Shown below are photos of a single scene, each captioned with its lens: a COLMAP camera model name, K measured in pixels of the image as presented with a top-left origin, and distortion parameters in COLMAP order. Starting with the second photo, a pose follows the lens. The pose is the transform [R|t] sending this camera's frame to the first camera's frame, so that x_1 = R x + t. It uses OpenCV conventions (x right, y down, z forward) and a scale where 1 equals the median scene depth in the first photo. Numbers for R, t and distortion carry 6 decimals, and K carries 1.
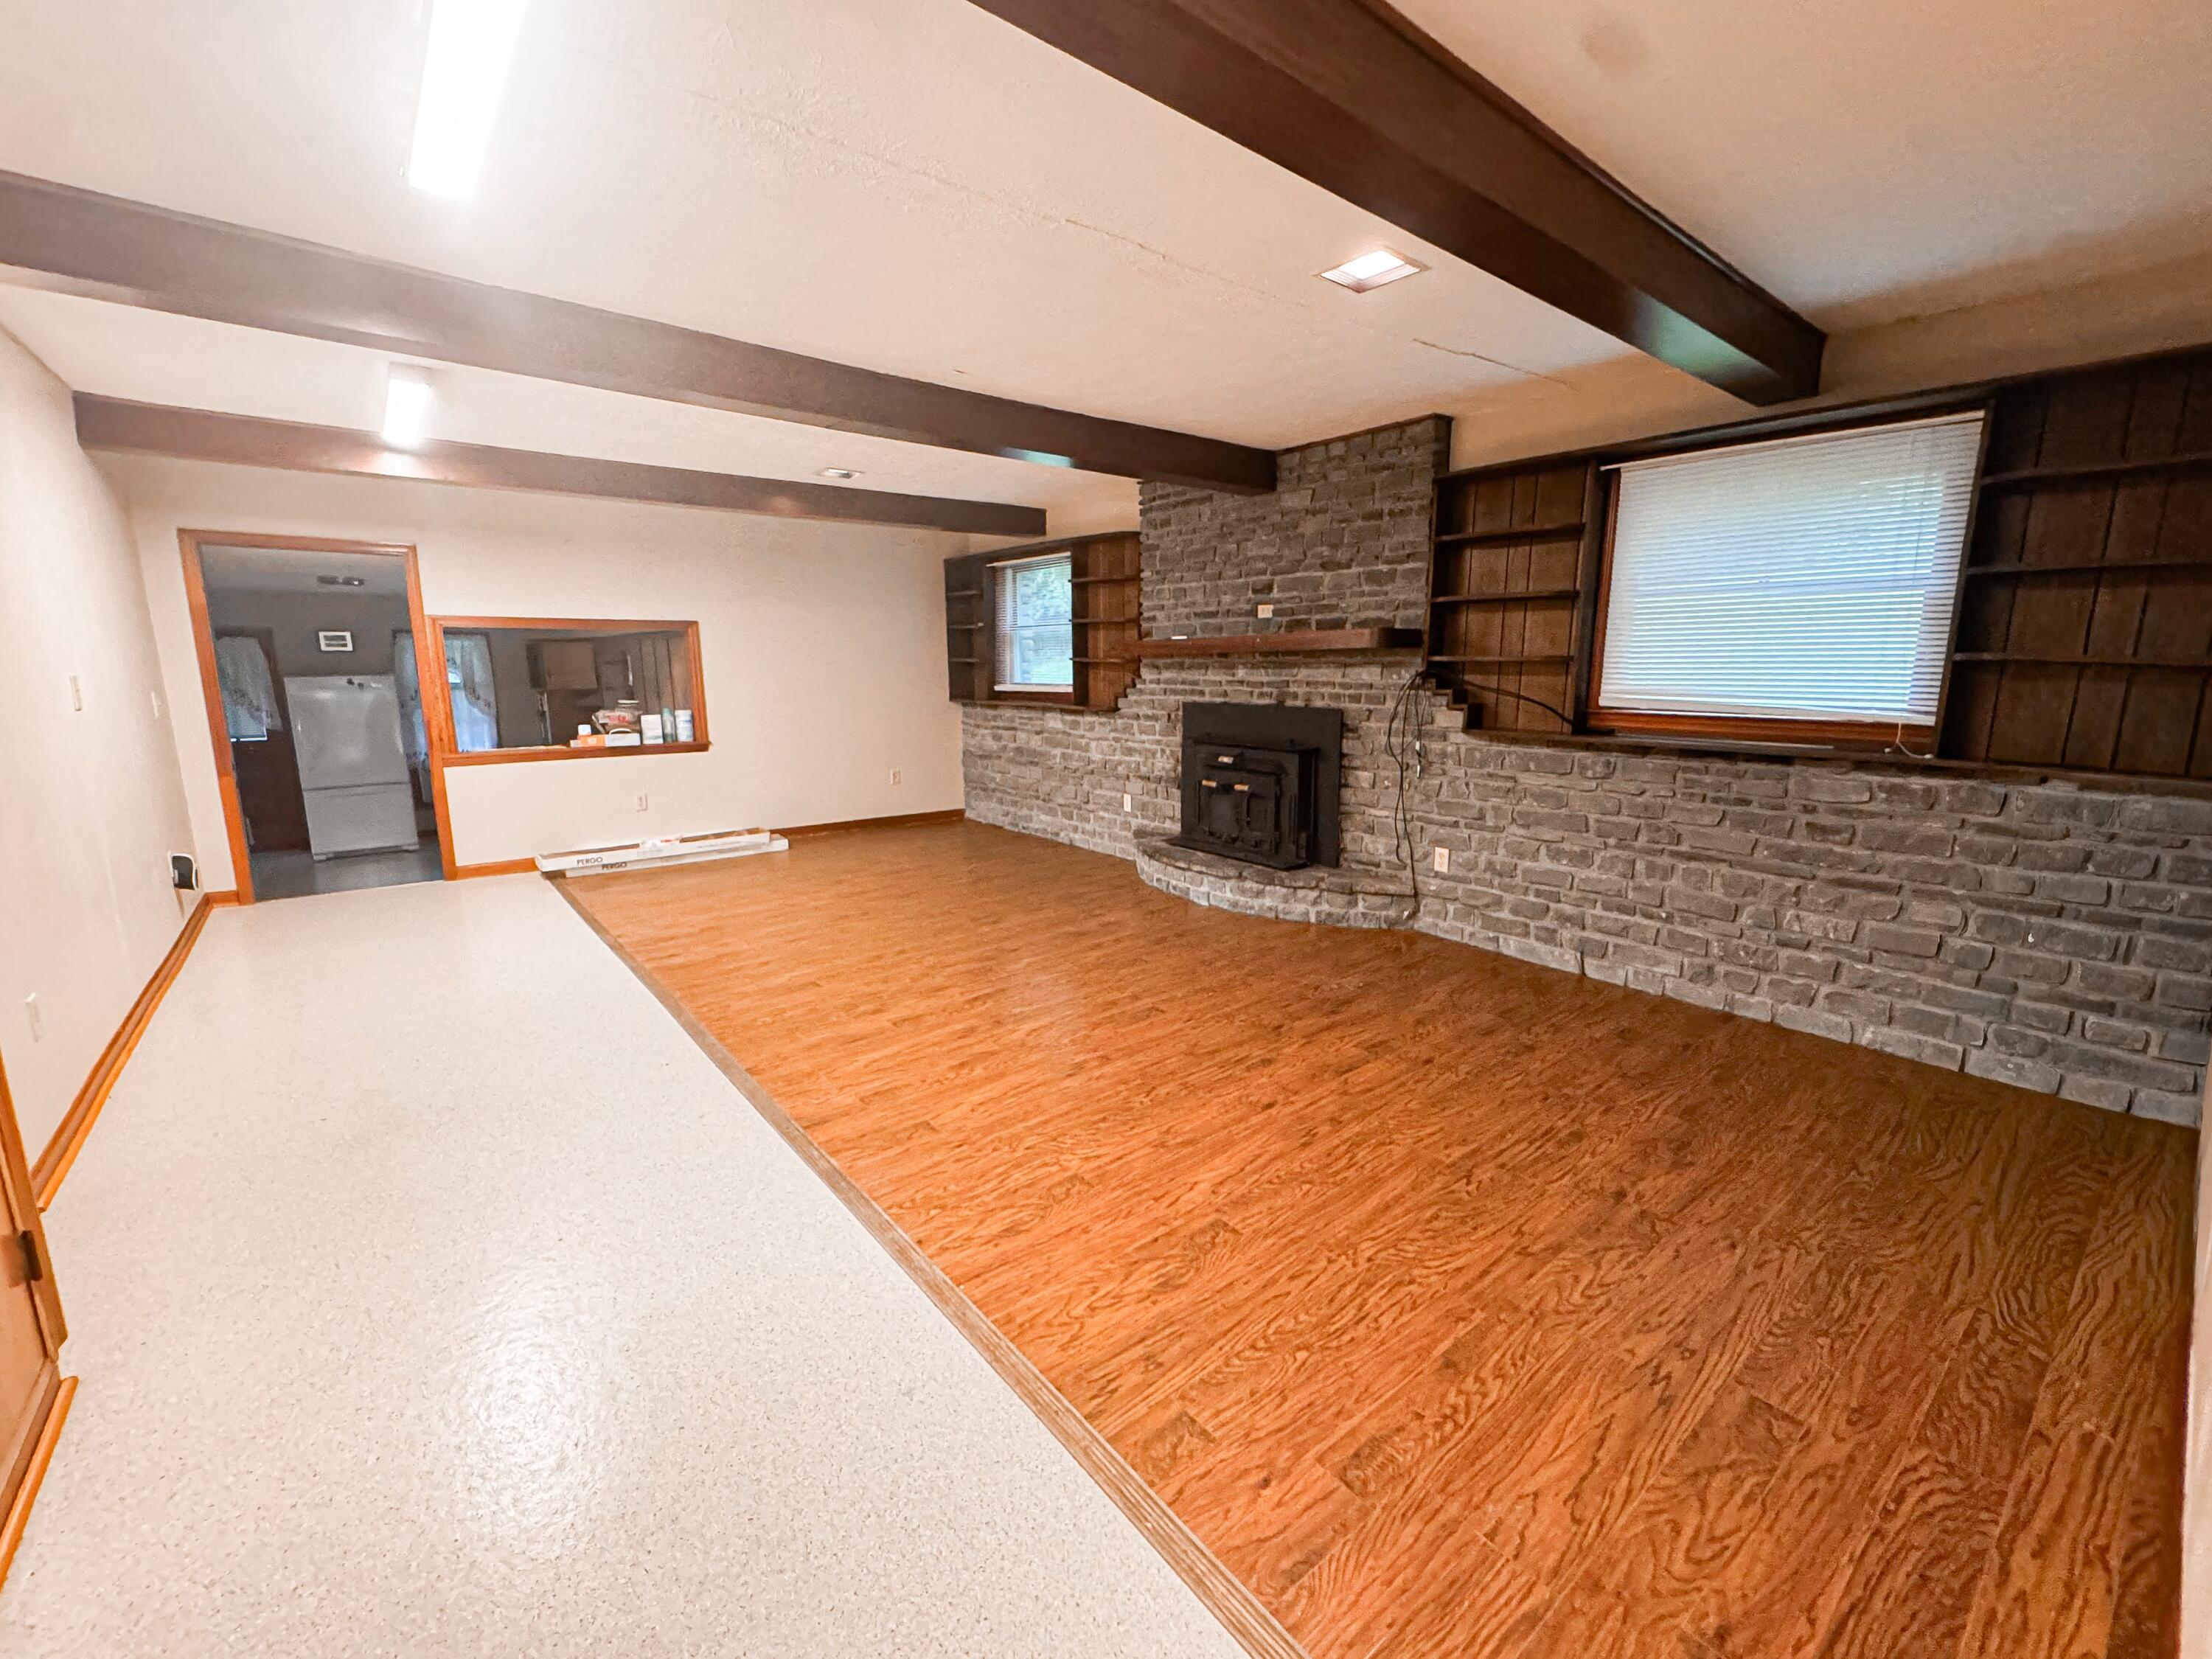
lens RADIAL K [[911.1, 0, 1109.4], [0, 911.1, 828.8], [0, 0, 1]] dist [-0.004464, 0.001022]
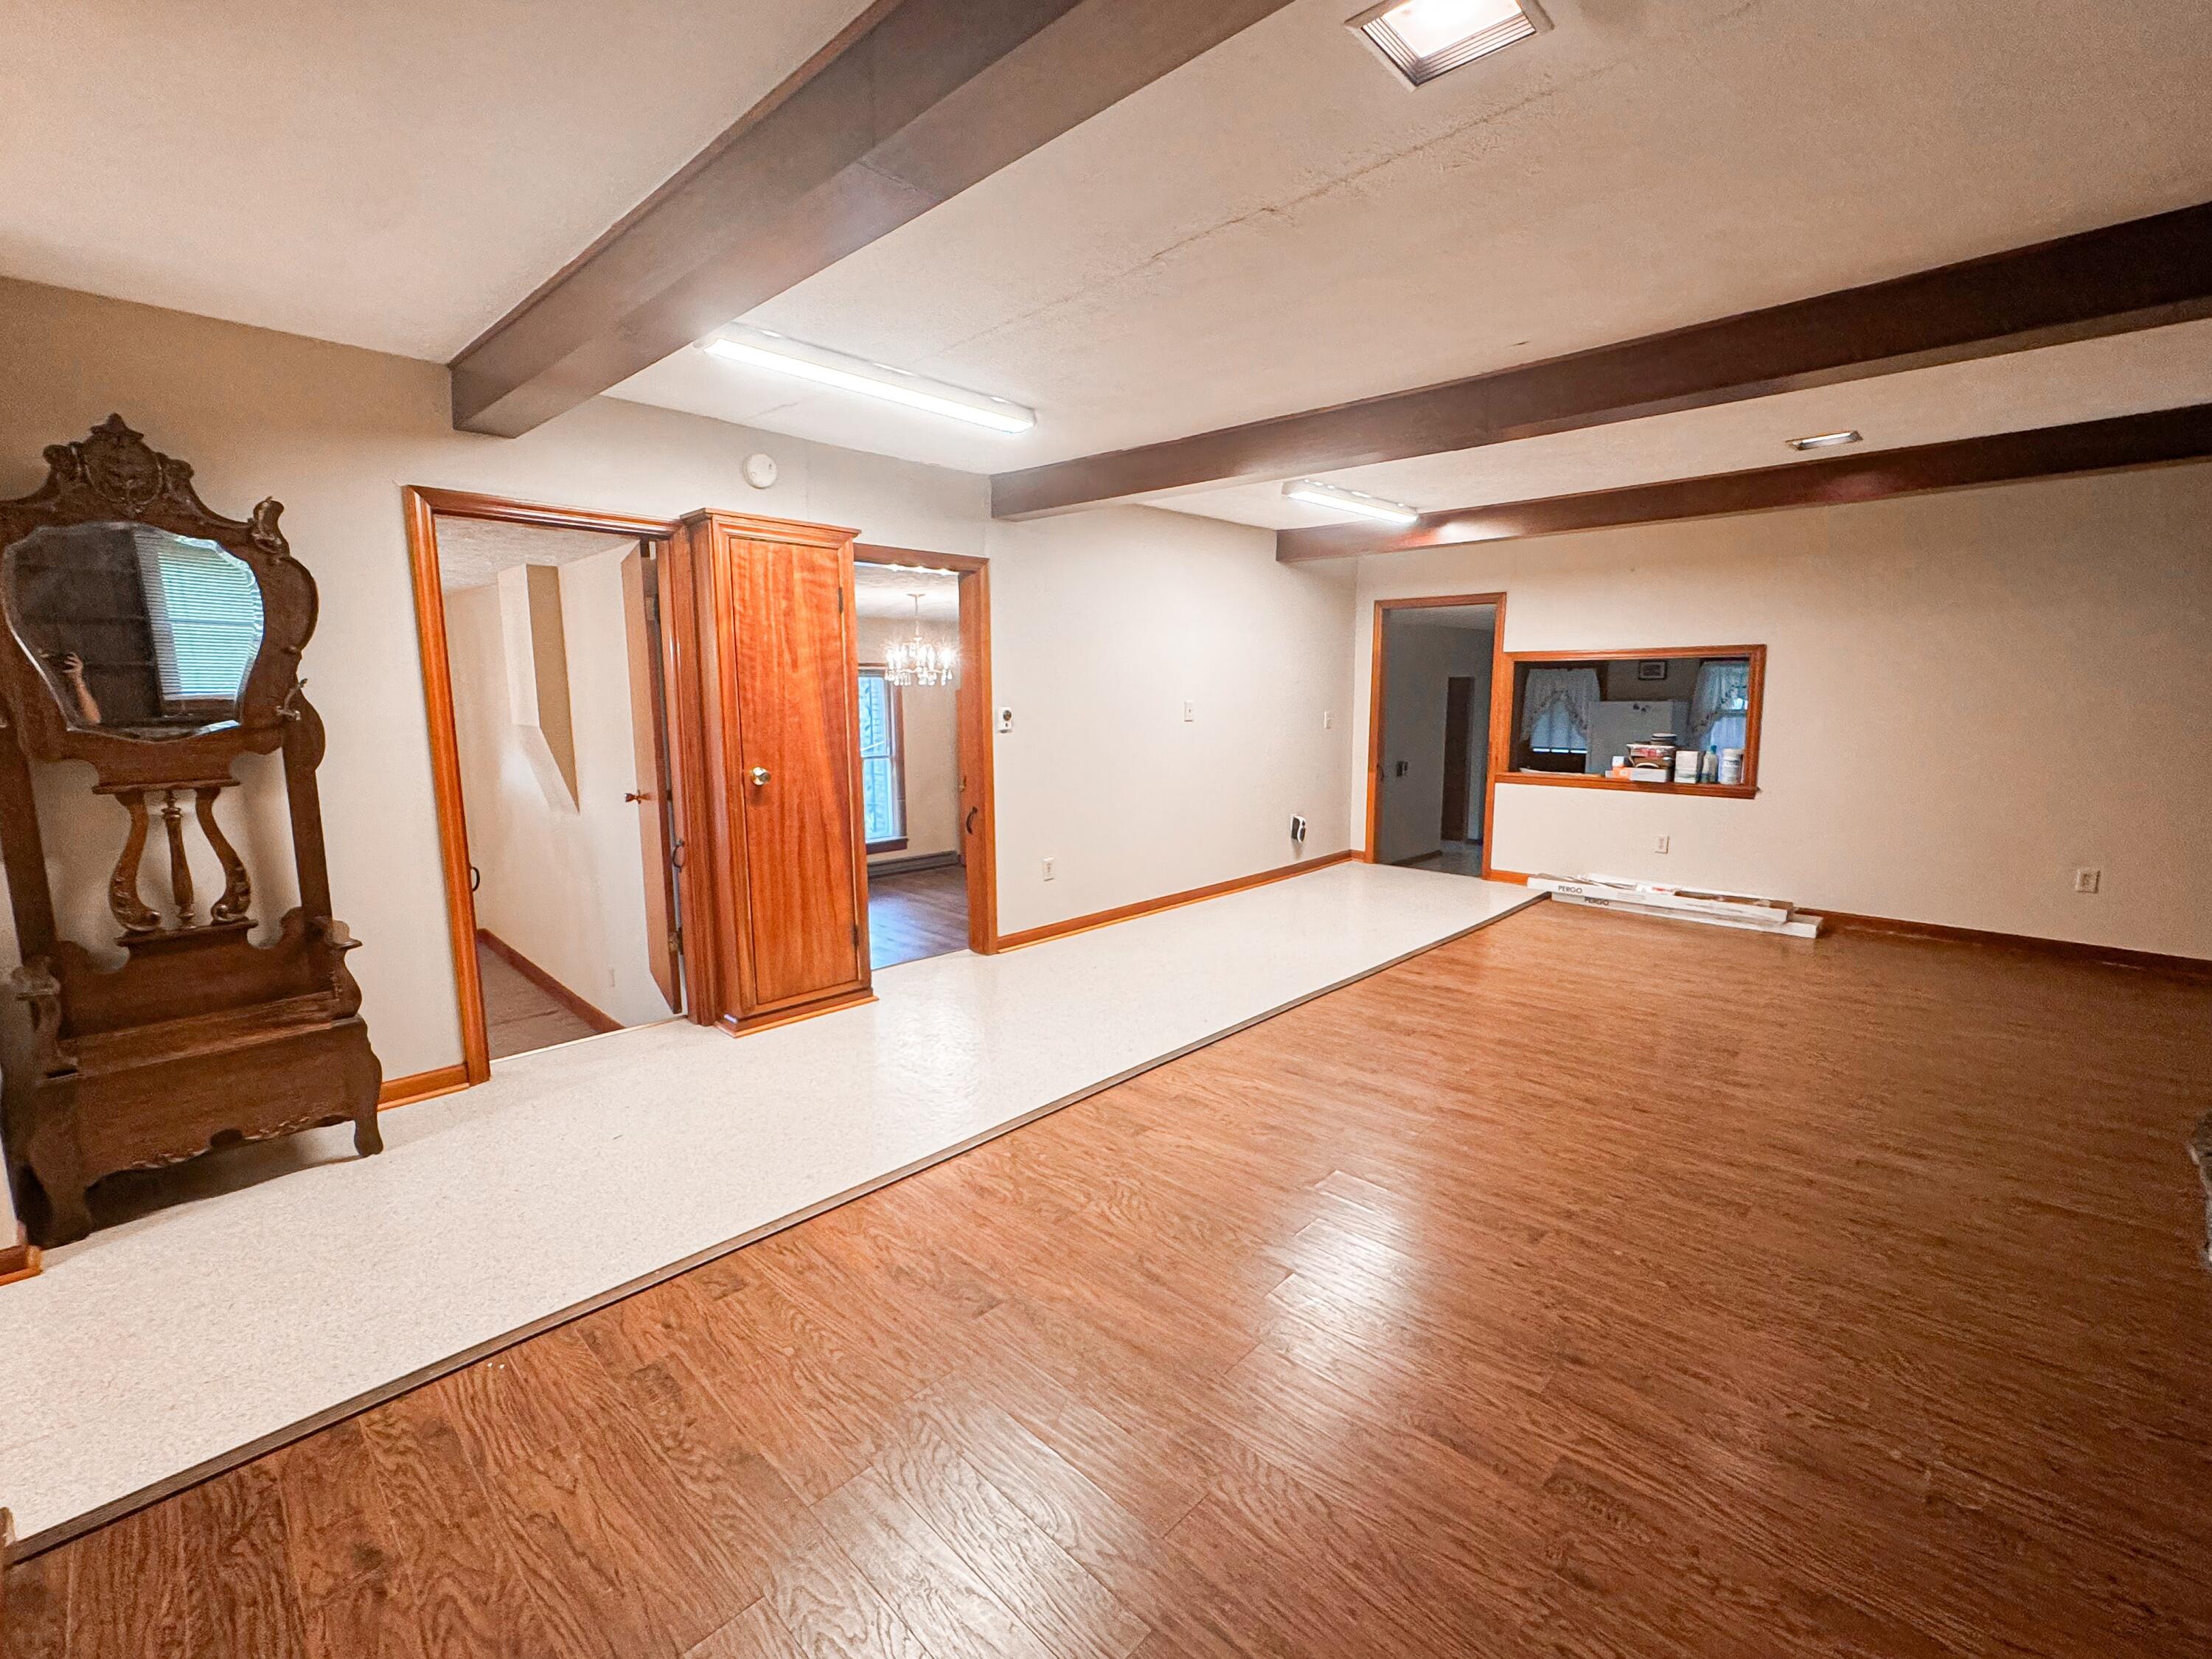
lens RADIAL K [[961.2, 0, 1115.4], [0, 961.2, 828.8], [0, 0, 1]] dist [-0.002510, -0.000363]
pose [[0.128838, 0.145427, -0.980944, 0.532563], [-0.175935, 0.976849, 0.121712, -0.095903], [0.975934, 0.156901, 0.151441, 0.458889]]
